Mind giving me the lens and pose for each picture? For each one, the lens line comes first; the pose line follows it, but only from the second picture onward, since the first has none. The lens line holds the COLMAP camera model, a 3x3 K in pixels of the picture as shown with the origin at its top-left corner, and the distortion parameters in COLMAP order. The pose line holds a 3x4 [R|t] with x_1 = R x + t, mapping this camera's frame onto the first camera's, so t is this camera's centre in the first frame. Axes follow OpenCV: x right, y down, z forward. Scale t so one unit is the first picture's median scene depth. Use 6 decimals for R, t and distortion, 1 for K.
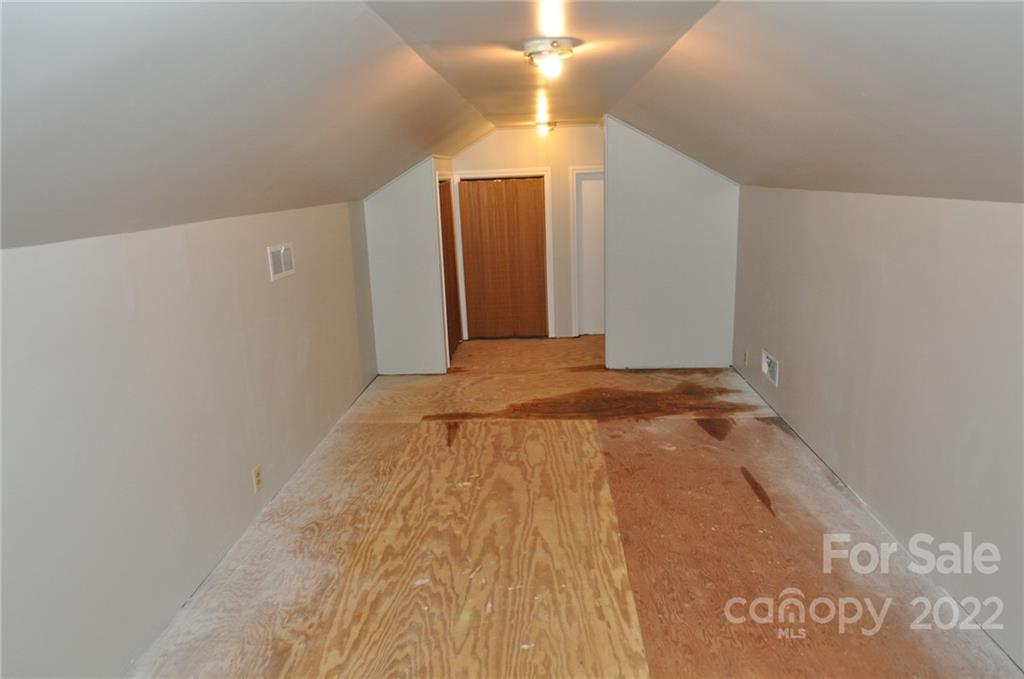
lens RADIAL K [[663.3, 0, 512.0], [0, 663.3, 339.5], [0, 0, 1]] dist [-0.003208, -0.002218]
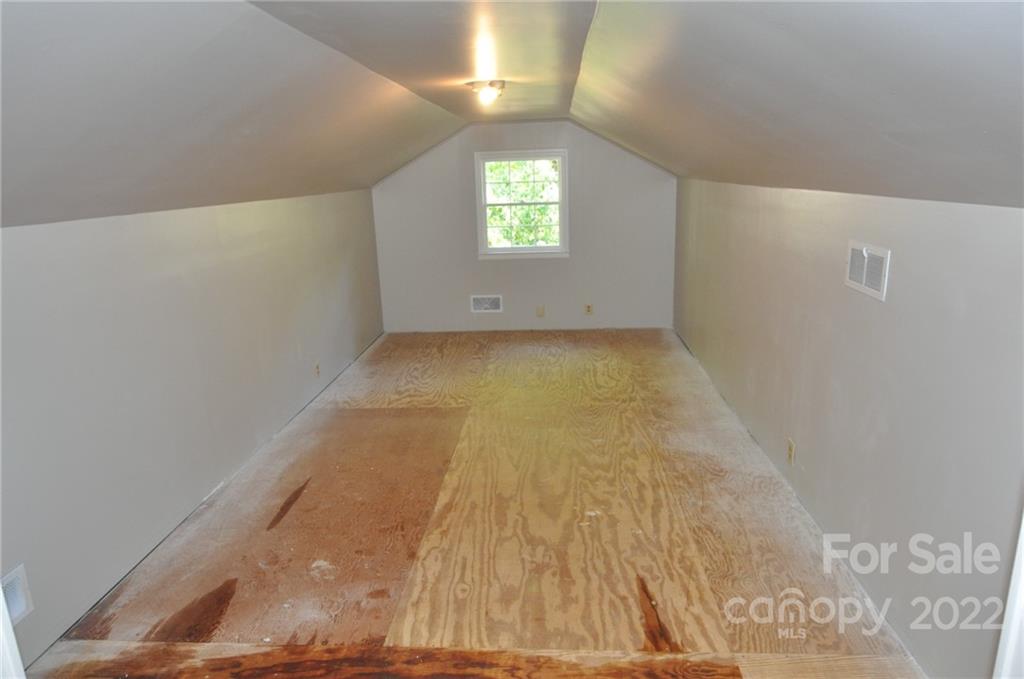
lens RADIAL K [[663.3, 0, 512.0], [0, 663.3, 339.5], [0, 0, 1]] dist [-0.003208, -0.002218]
pose [[-0.997515, 0.062855, 0.031838, -0.005919], [0.070440, 0.879144, 0.471321, -0.397030], [0.001634, 0.472392, -0.881387, 1.621612]]
